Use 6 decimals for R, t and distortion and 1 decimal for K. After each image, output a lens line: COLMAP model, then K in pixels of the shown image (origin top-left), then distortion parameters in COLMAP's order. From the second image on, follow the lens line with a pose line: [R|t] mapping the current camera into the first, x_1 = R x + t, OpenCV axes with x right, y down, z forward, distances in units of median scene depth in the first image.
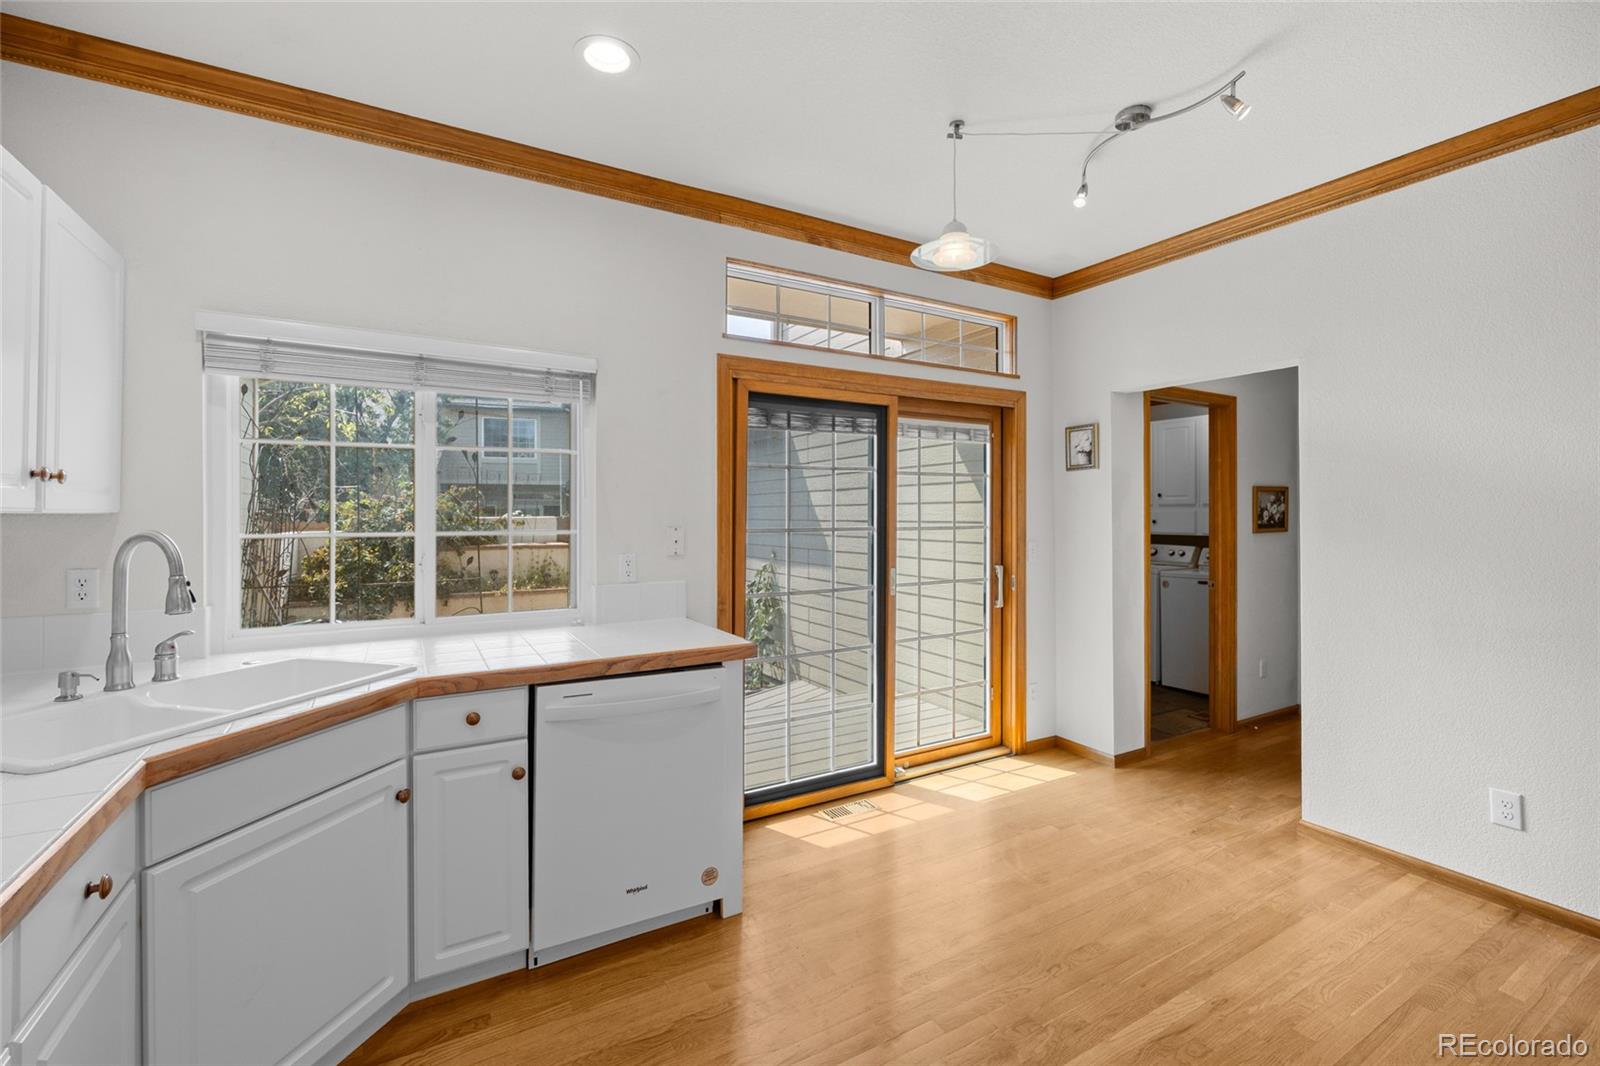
lens RADIAL K [[689.6, 0, 803.4], [0, 689.6, 506.5], [0, 0, 1]] dist [-0.000787, 0.000050]
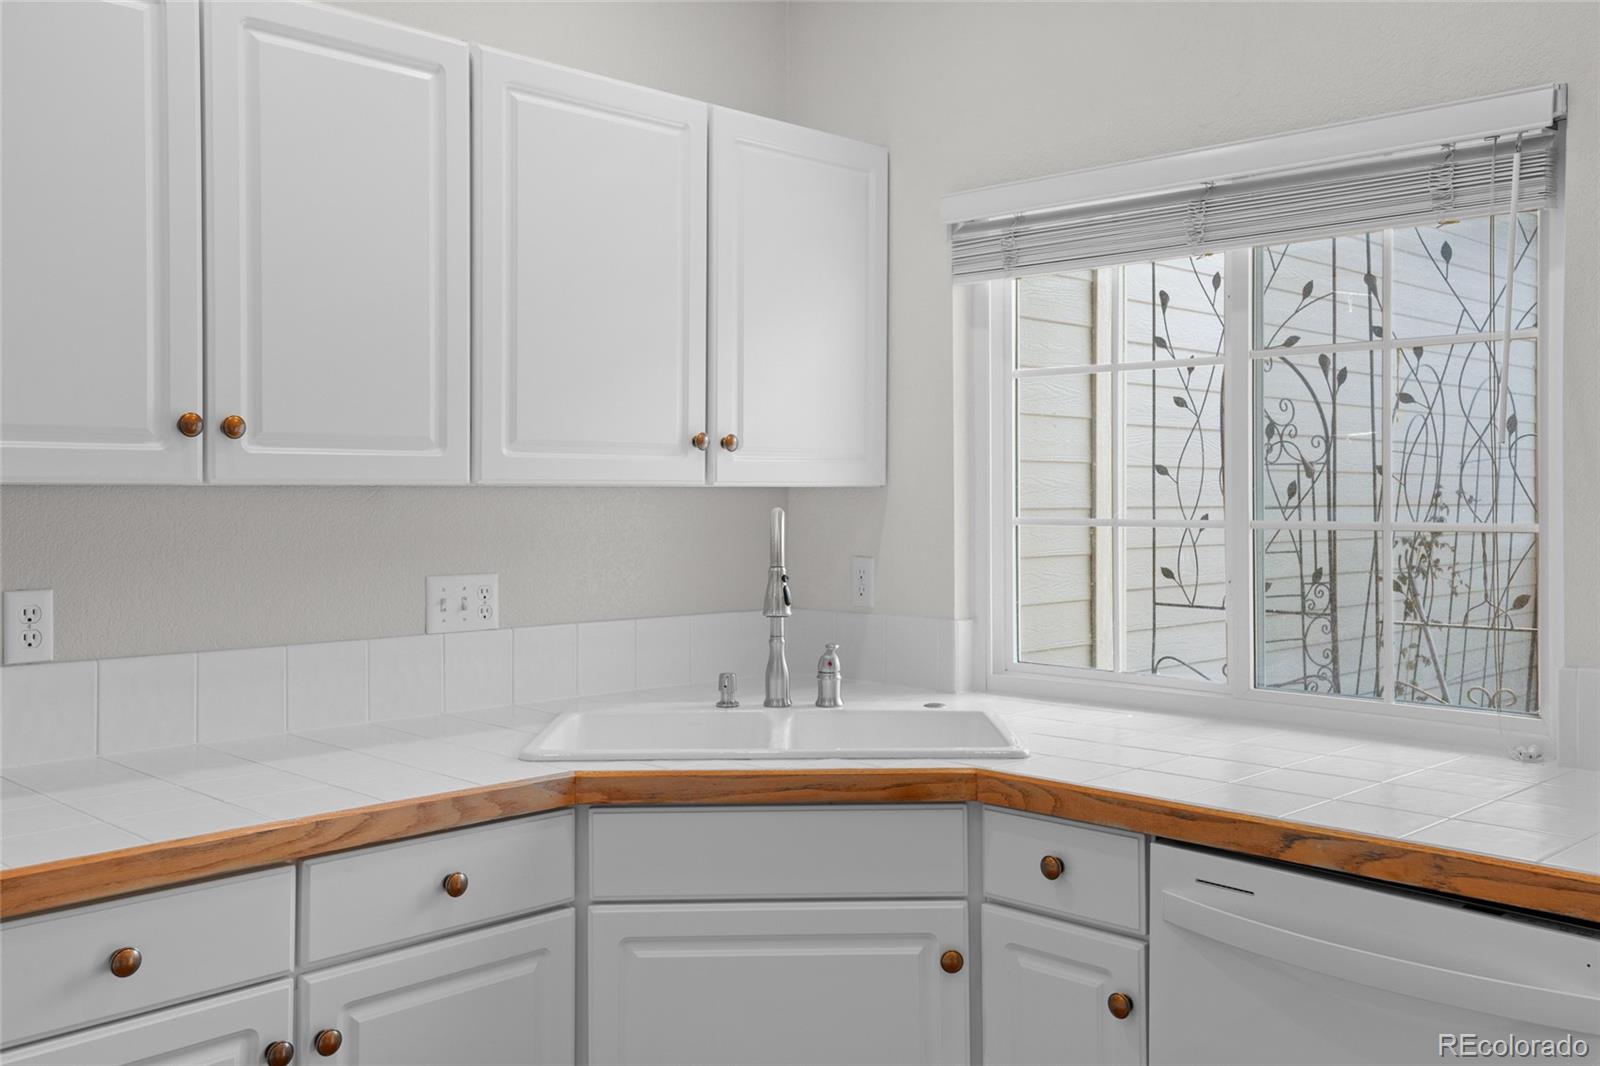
lens RADIAL K [[1451.8, 0, 796.9], [0, 1451.8, 494.3], [0, 0, 1]] dist [0.068693, -0.001775]
pose [[0.266651, 0.004785, -0.963781, 0.604161], [0.012426, 0.999887, 0.008402, 0.004924], [0.963713, -0.014216, 0.266562, 0.540644]]
